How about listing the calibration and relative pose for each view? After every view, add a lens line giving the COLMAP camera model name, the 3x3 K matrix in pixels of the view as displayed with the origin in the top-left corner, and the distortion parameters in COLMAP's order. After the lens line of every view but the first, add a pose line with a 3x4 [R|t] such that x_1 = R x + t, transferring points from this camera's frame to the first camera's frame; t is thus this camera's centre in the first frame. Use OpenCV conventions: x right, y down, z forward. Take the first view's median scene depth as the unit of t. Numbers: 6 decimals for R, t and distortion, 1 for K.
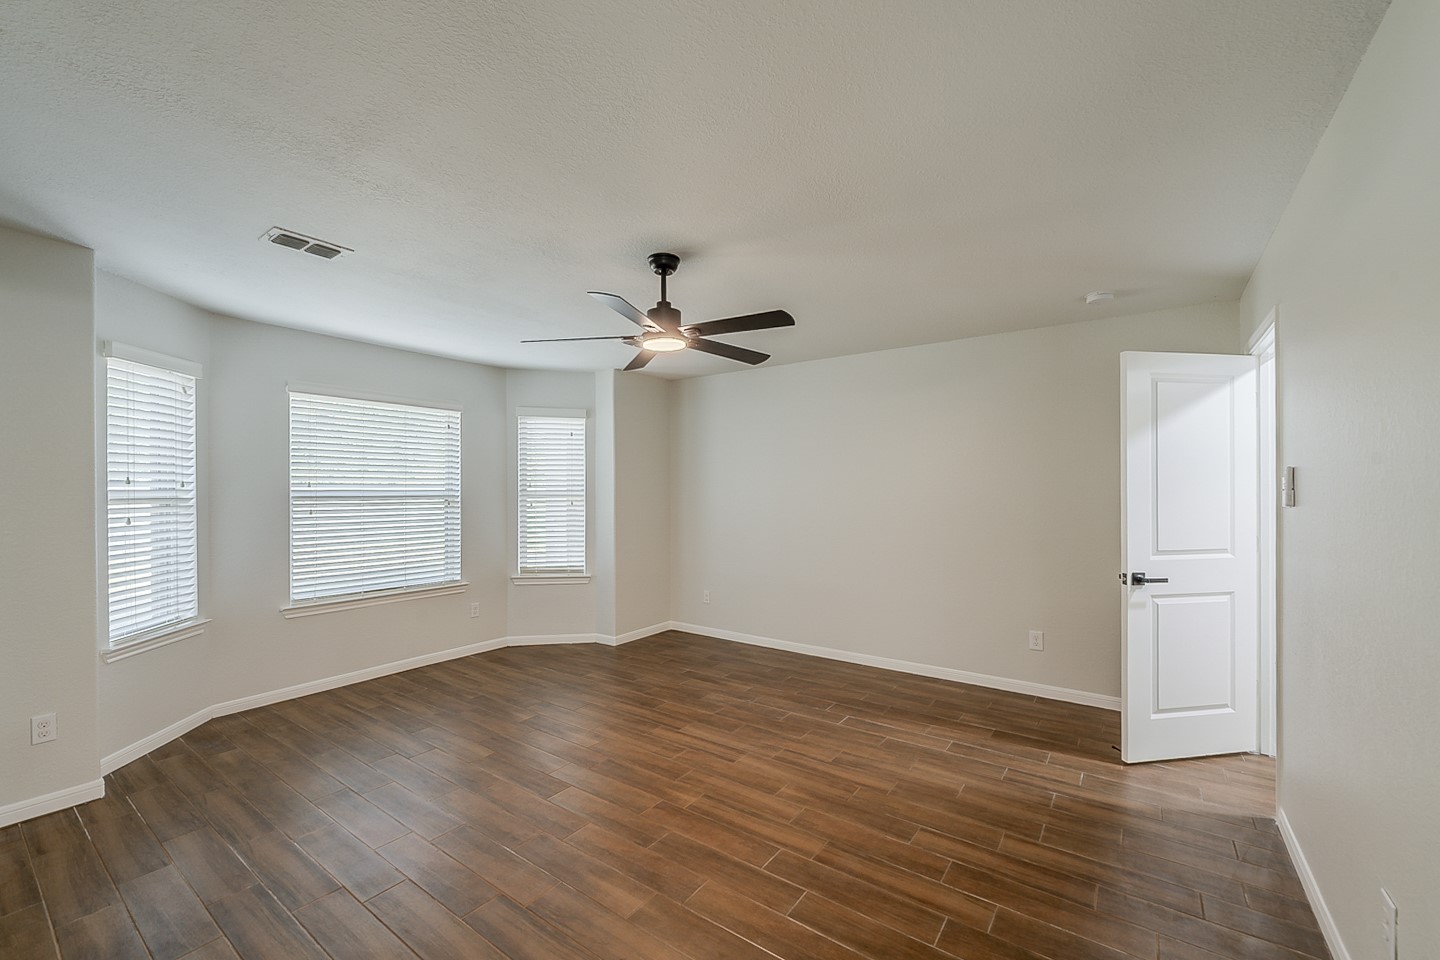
lens RADIAL K [[576.2, 0, 721.5], [0, 576.2, 484.5], [0, 0, 1]] dist [-0.000816, -0.000112]
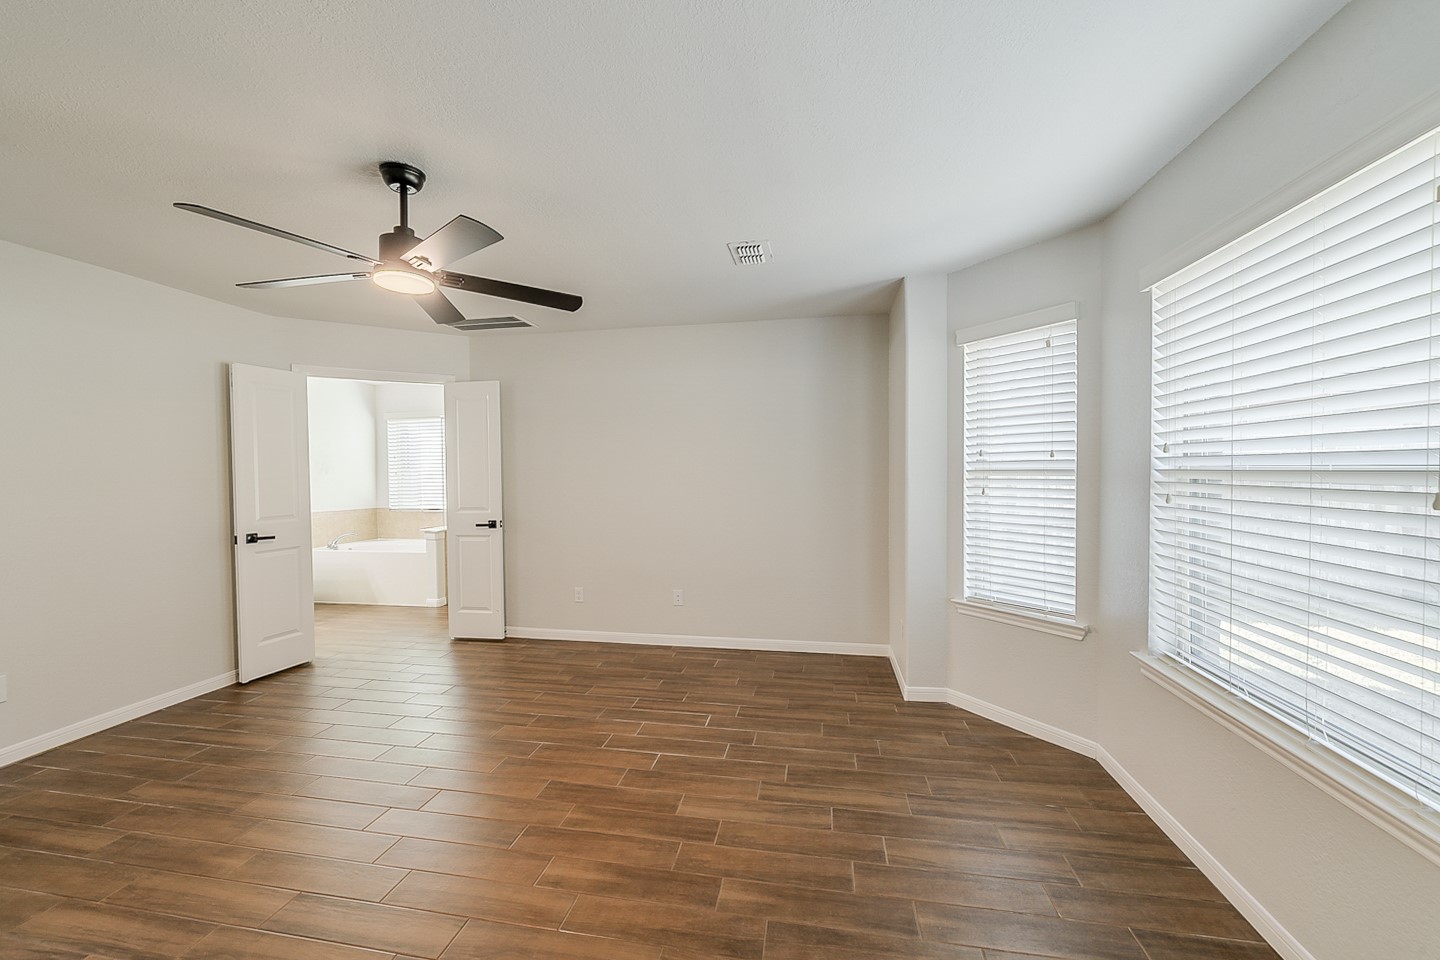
lens RADIAL K [[576.2, 0, 721.5], [0, 576.2, 484.5], [0, 0, 1]] dist [-0.000816, -0.000112]
pose [[-0.907525, 0.022257, -0.419407, -0.153229], [0.017532, 0.999732, 0.015117, 0.028185], [0.419631, 0.006366, -0.907672, 1.868384]]
